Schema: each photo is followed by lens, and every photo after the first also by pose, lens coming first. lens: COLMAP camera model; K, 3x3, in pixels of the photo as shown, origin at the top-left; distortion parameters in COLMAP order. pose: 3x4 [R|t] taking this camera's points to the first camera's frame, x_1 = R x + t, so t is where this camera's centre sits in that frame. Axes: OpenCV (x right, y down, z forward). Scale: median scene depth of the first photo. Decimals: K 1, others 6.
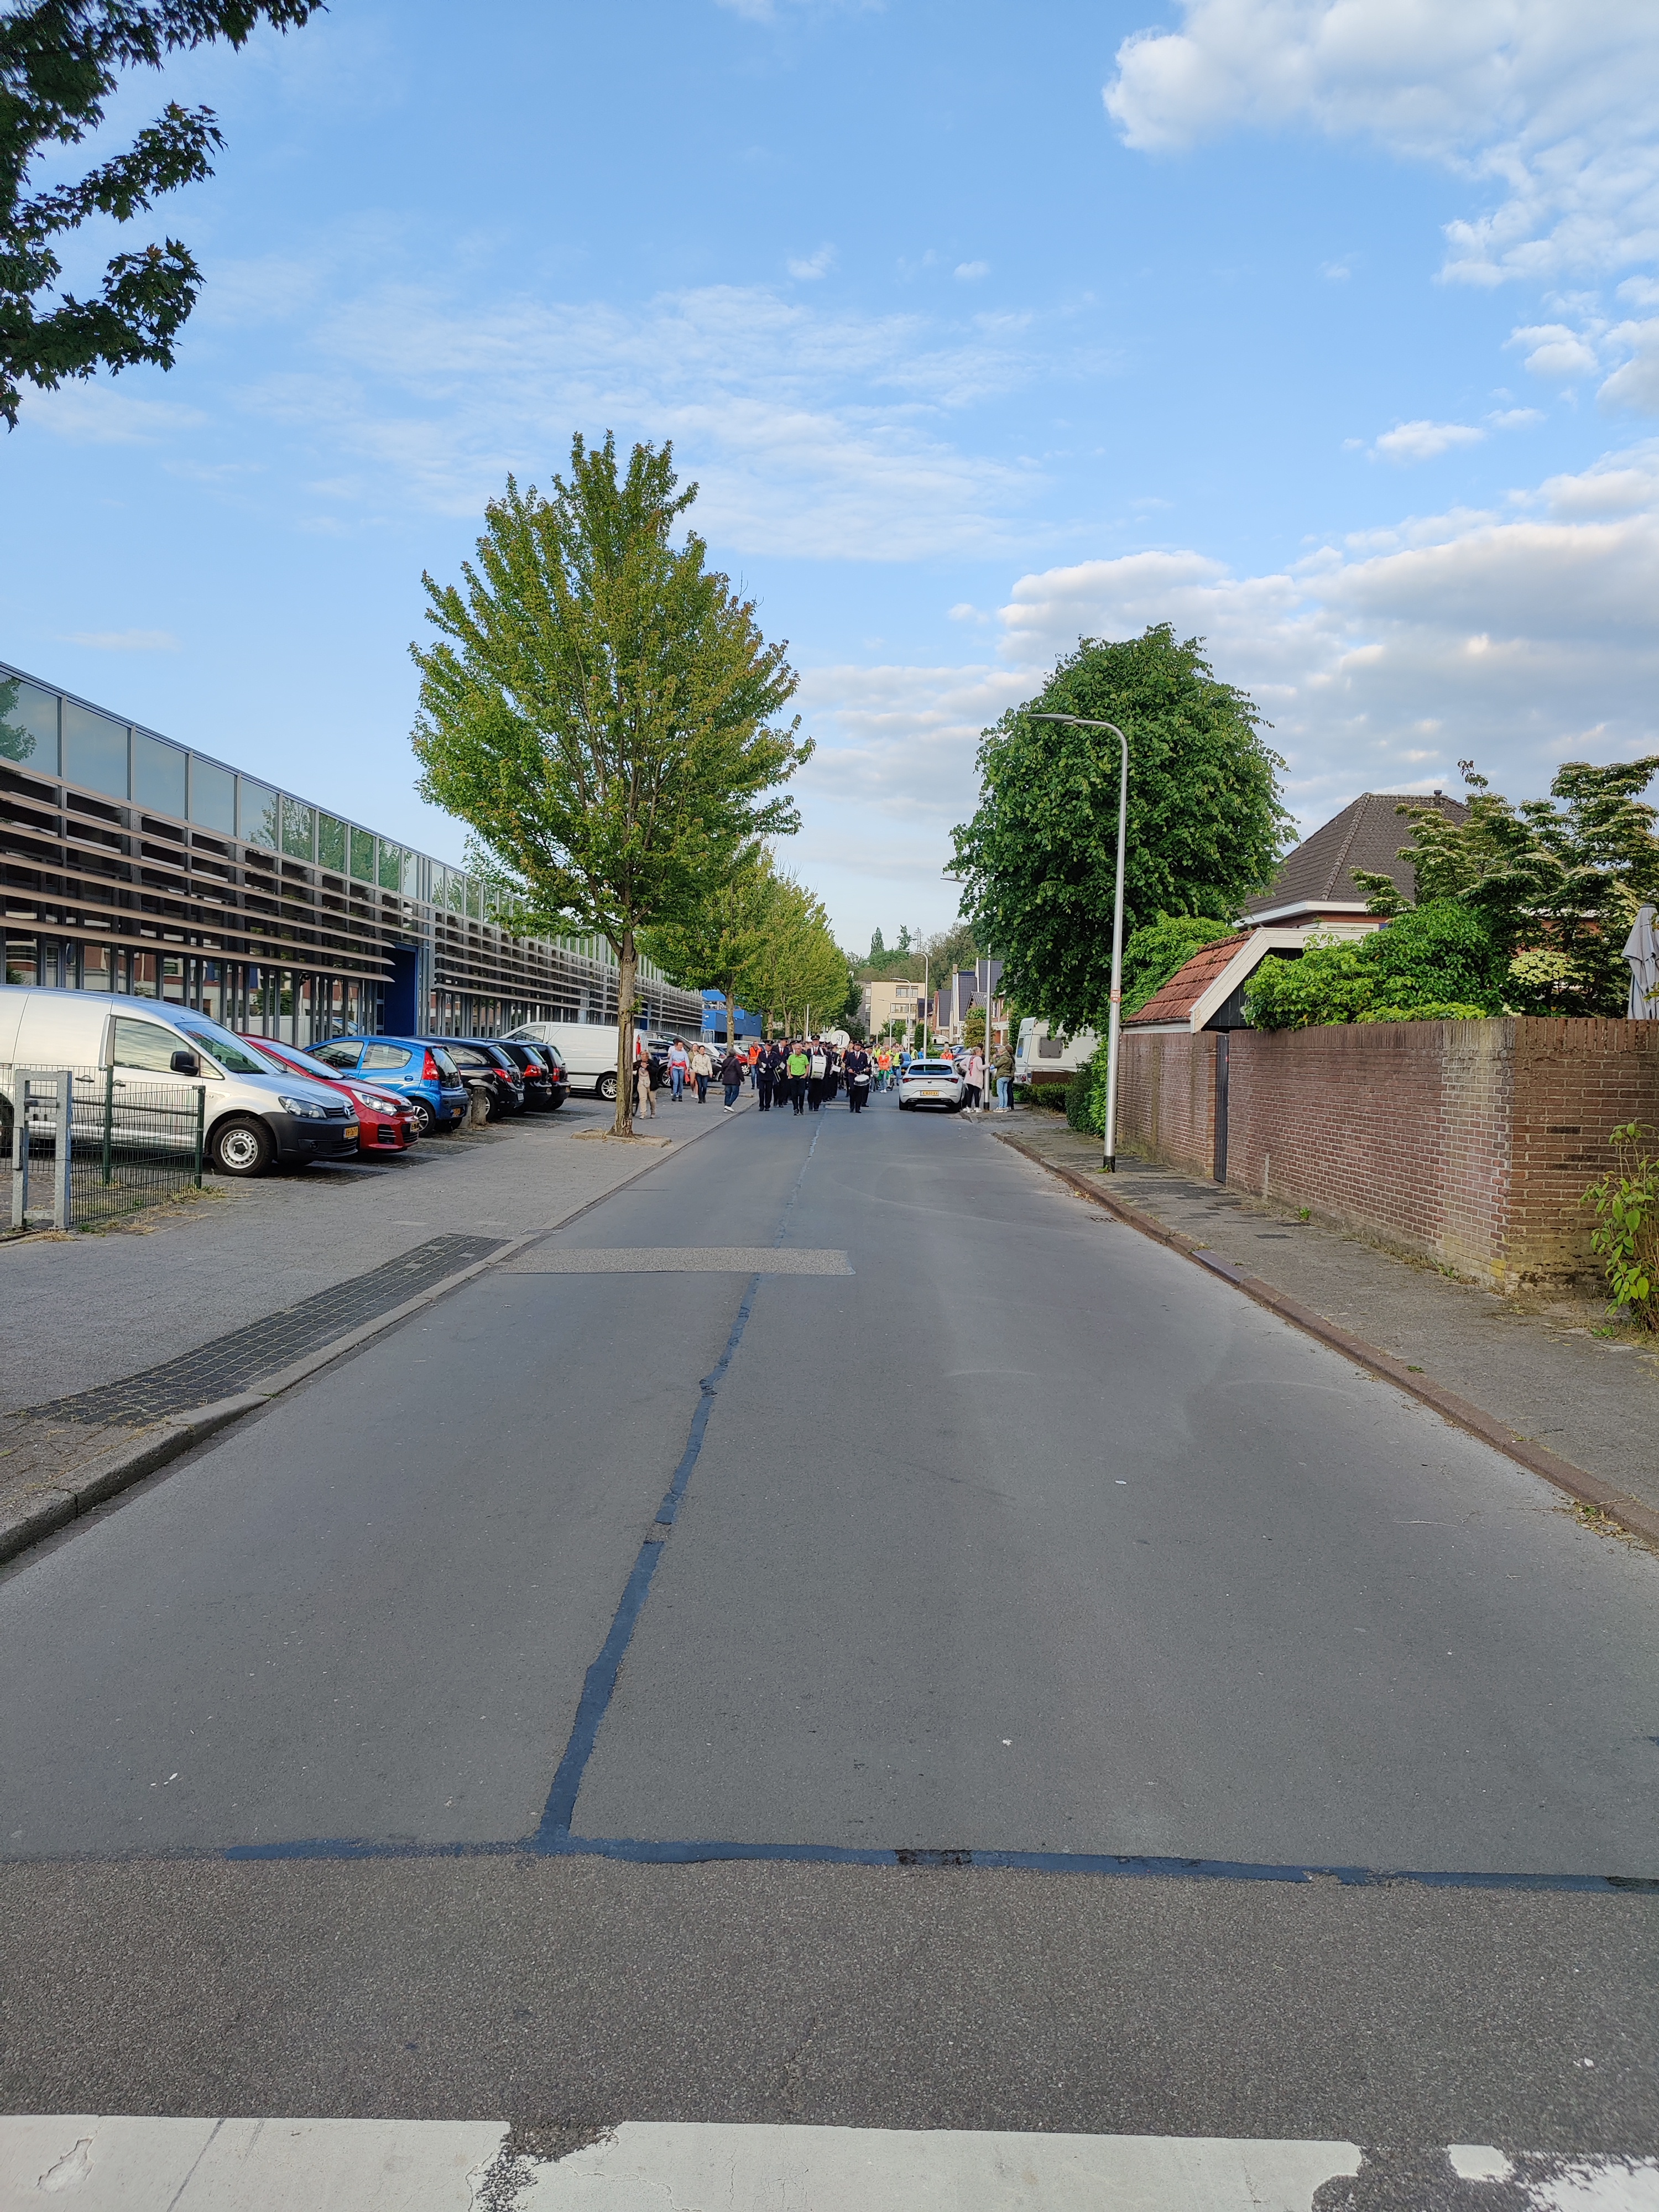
lens RADIAL K [[1635.3, 0, 845.8], [0, 1635.3, 1100.4], [0, 0, 1]] dist [0.049144, -0.003172]
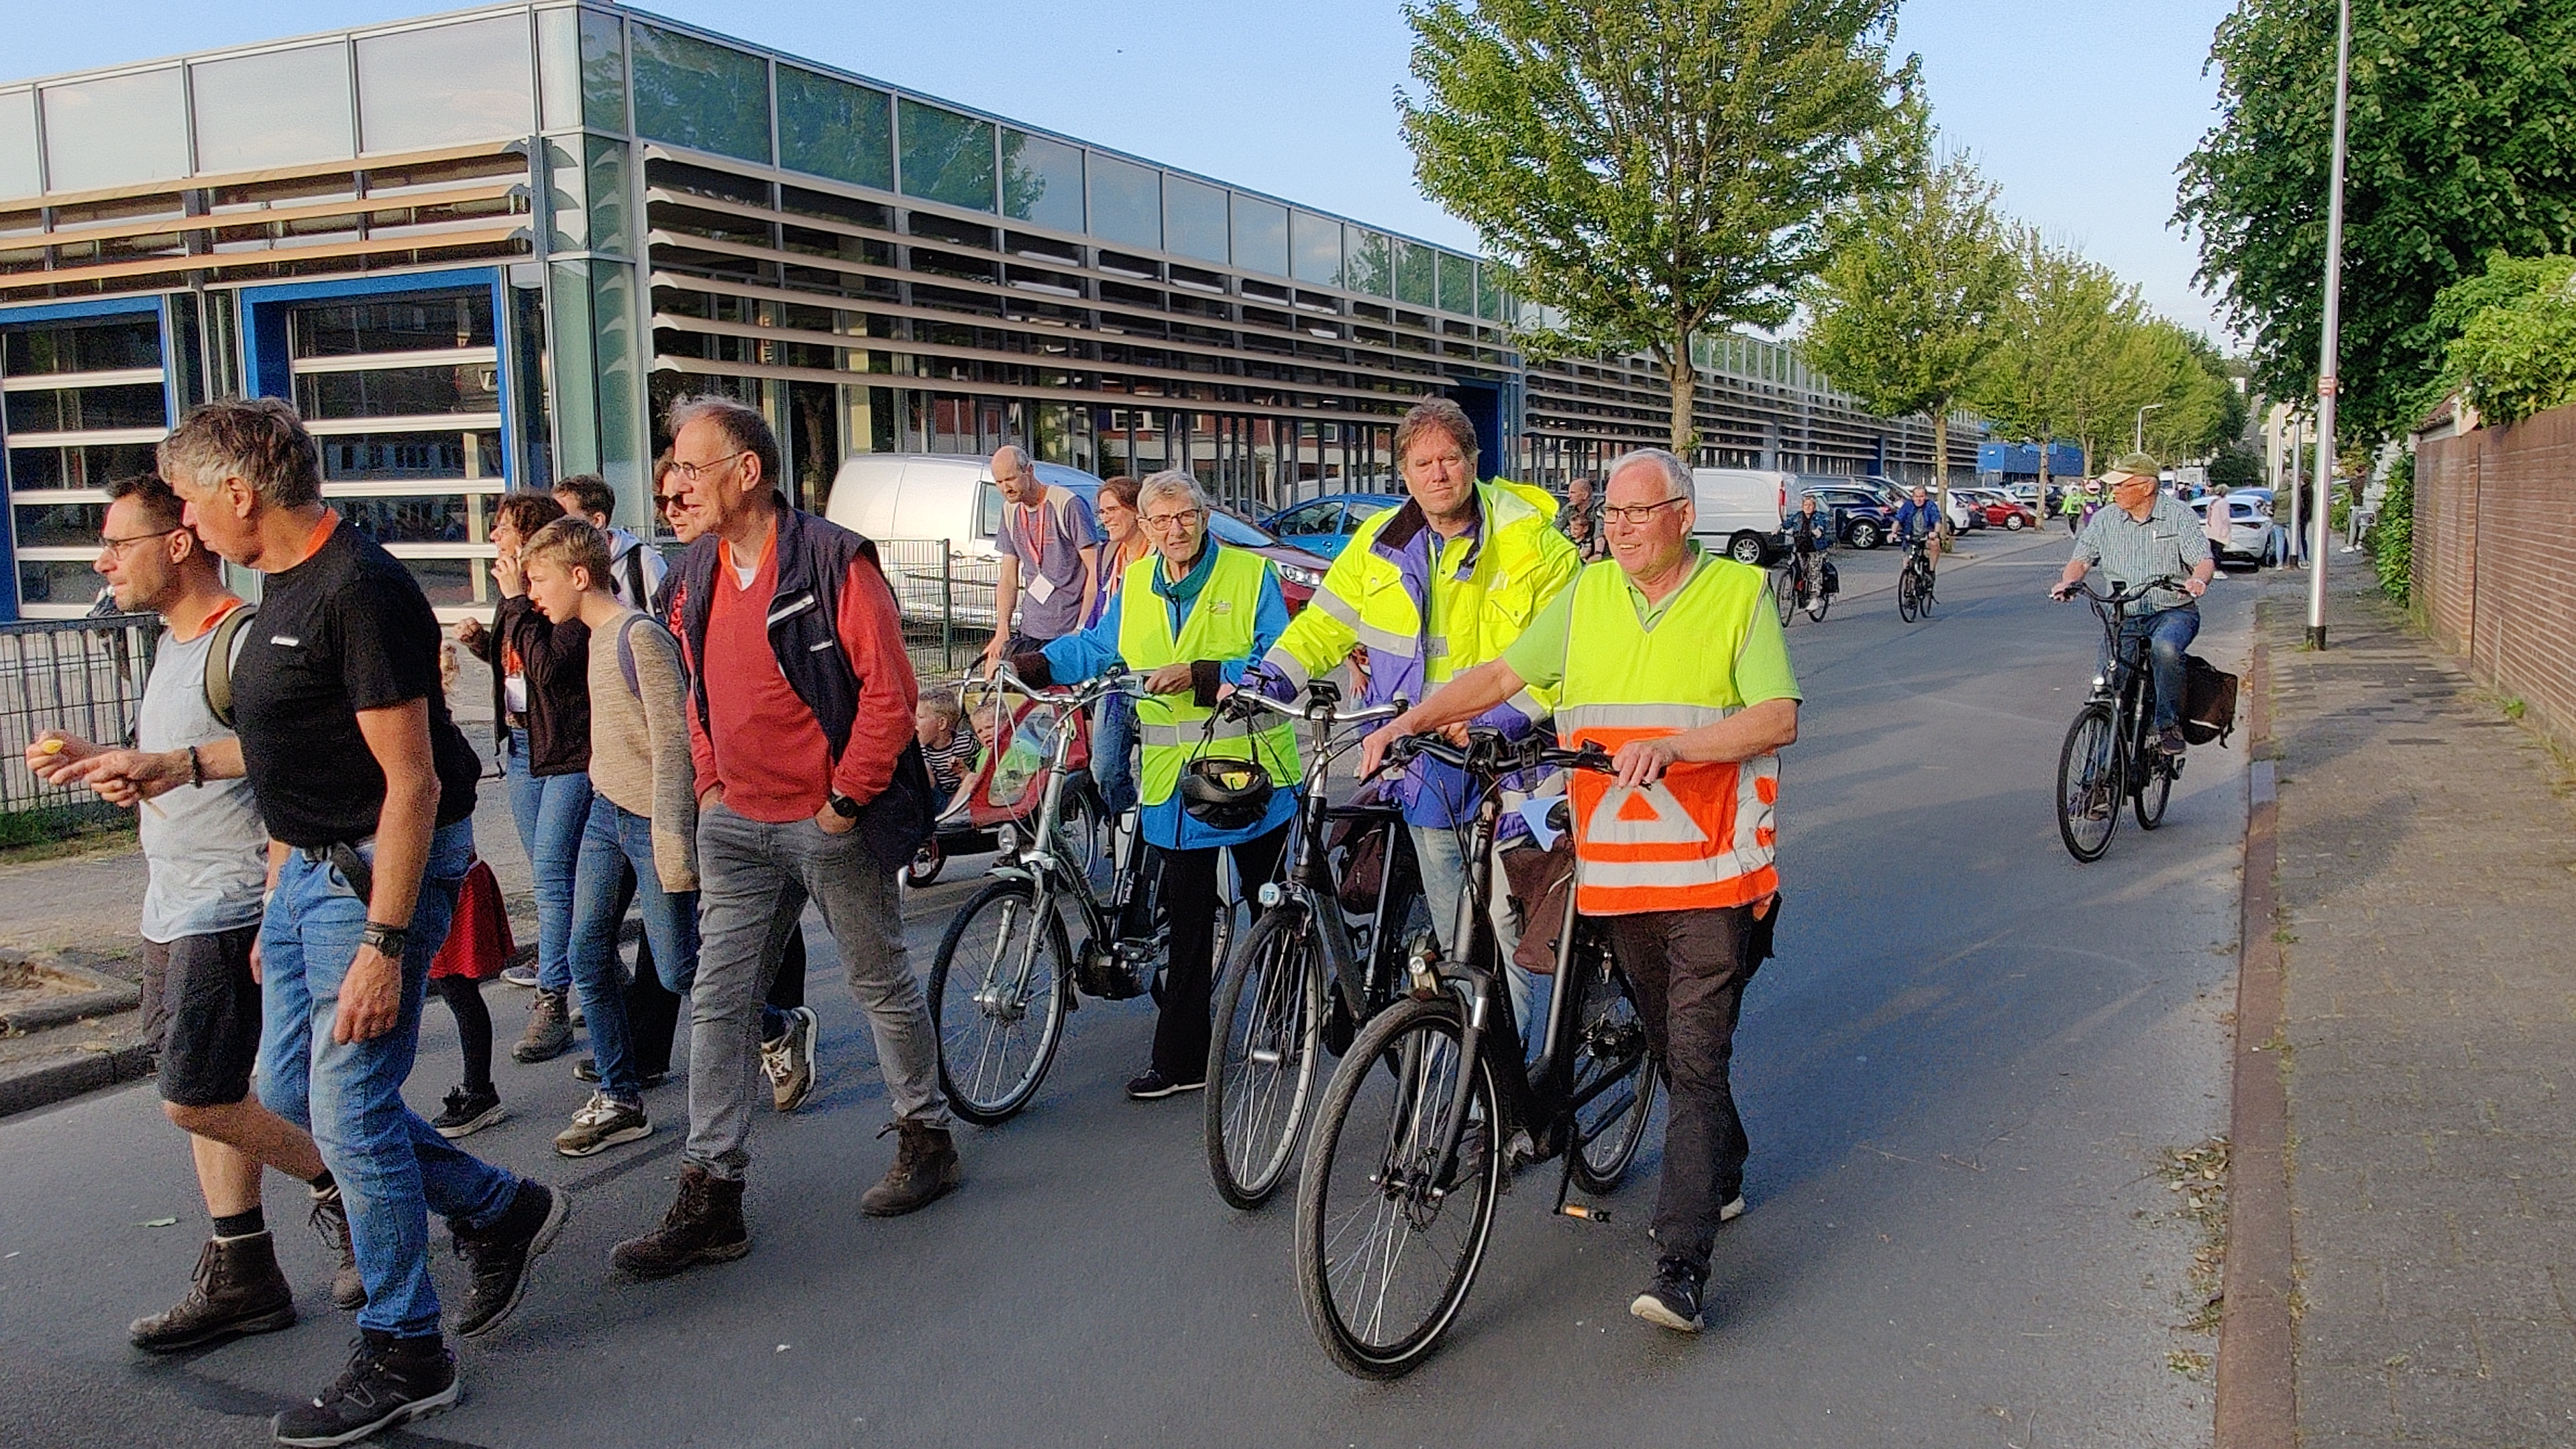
lens RADIAL K [[2075.0, 0, 1288.0], [0, 2075.0, 724.5], [0, 0, 1]] dist [0.000709, 0.008377]
pose [[0.905161, 0.004587, -0.425044, 0.109613], [0.025878, 0.997492, 0.065872, 0.005517], [0.424281, -0.070624, 0.902772, 0.035684]]
